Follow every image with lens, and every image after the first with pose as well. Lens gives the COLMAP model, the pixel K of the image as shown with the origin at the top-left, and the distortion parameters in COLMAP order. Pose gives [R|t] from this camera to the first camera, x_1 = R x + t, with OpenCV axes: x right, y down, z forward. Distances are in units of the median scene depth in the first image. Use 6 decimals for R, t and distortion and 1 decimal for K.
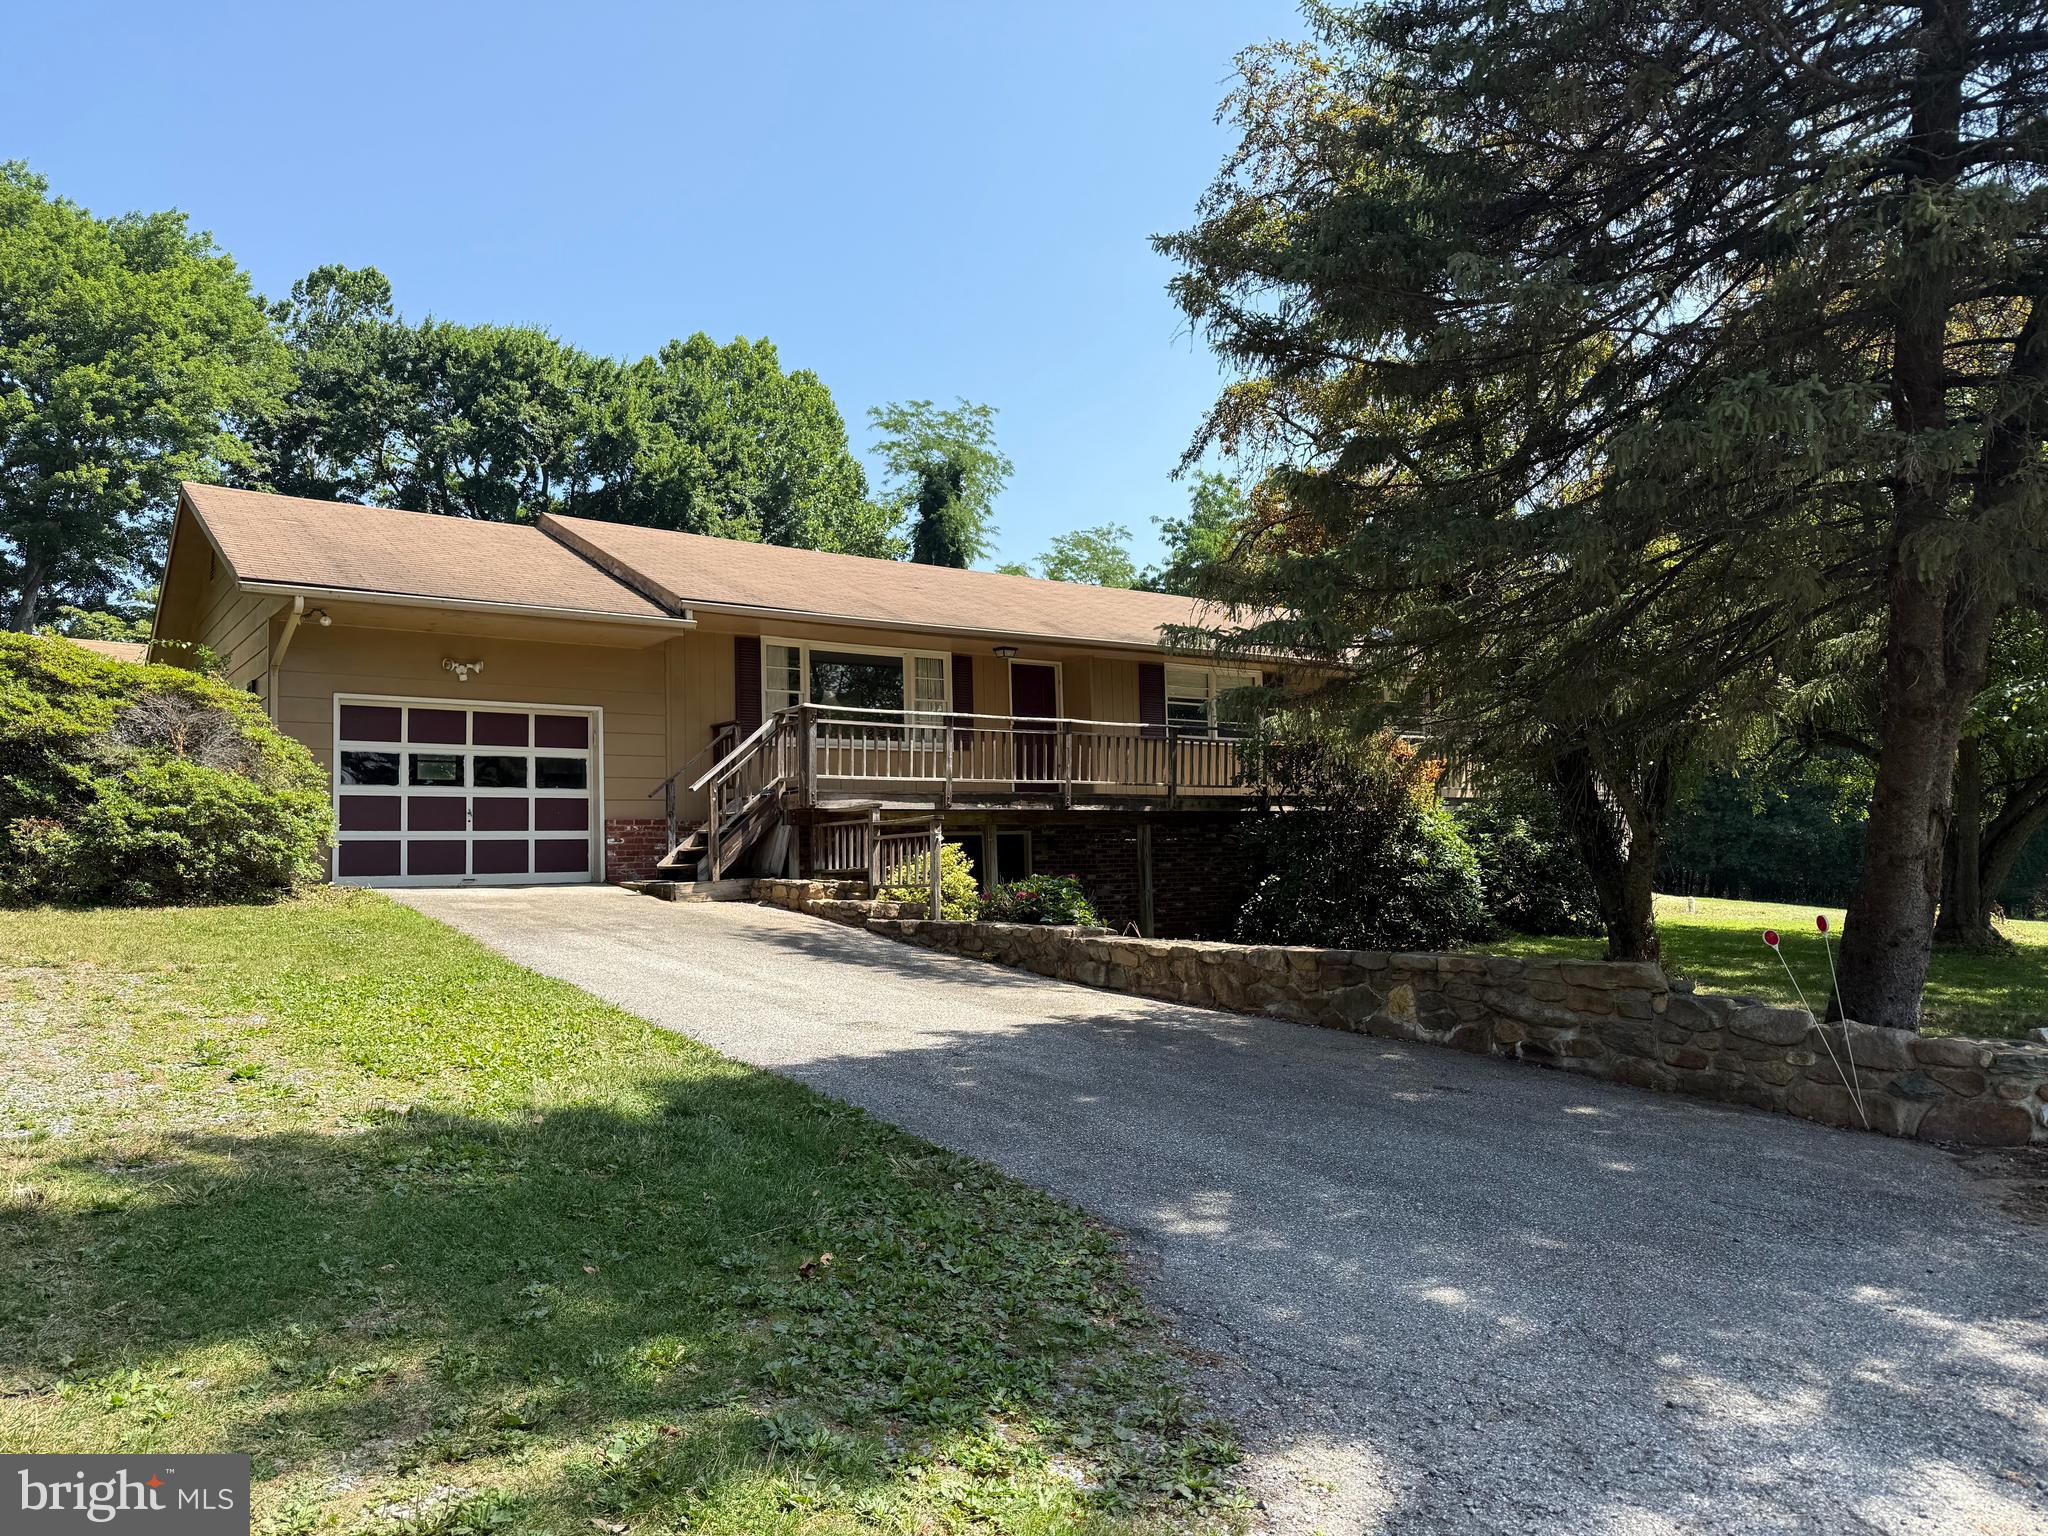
lens RADIAL K [[1448.6, 0, 1045.4], [0, 1448.6, 765.6], [0, 0, 1]] dist [0.042687, -0.061575]
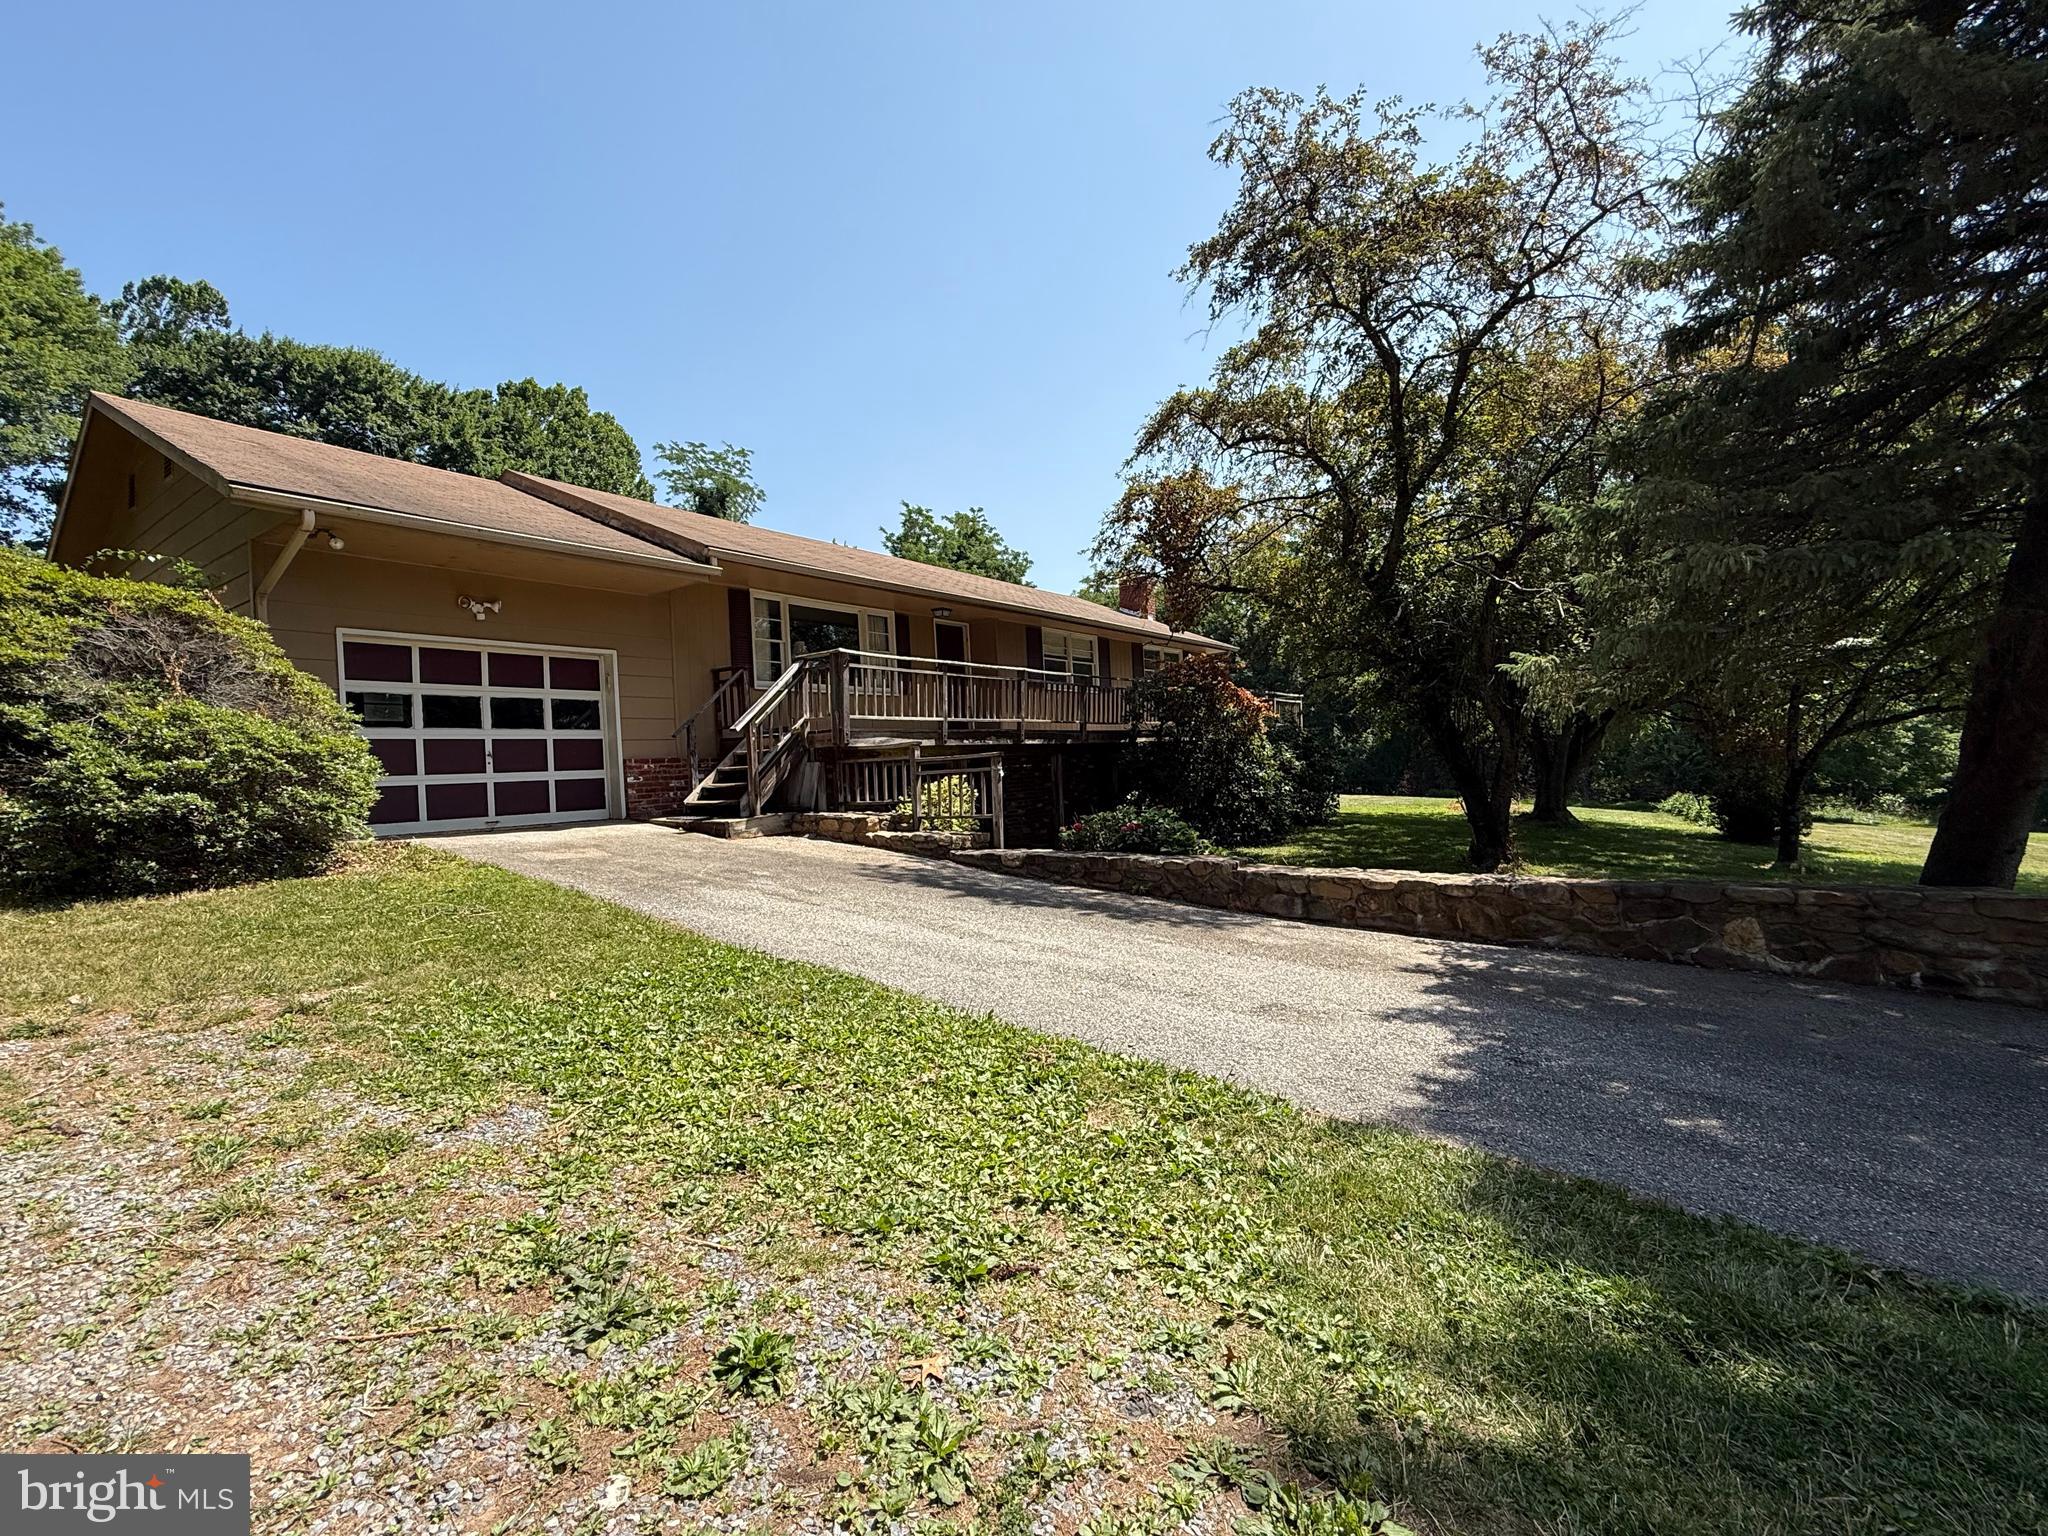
lens RADIAL K [[920.2, 0, 1027.4], [0, 920.2, 764.3], [0, 0, 1]] dist [-0.004821, 0.003677]
pose [[0.954498, -0.020467, 0.297514, -0.230435], [0.002737, 0.998201, 0.059891, 0.002144], [-0.298204, -0.056351, 0.952837, 0.296103]]
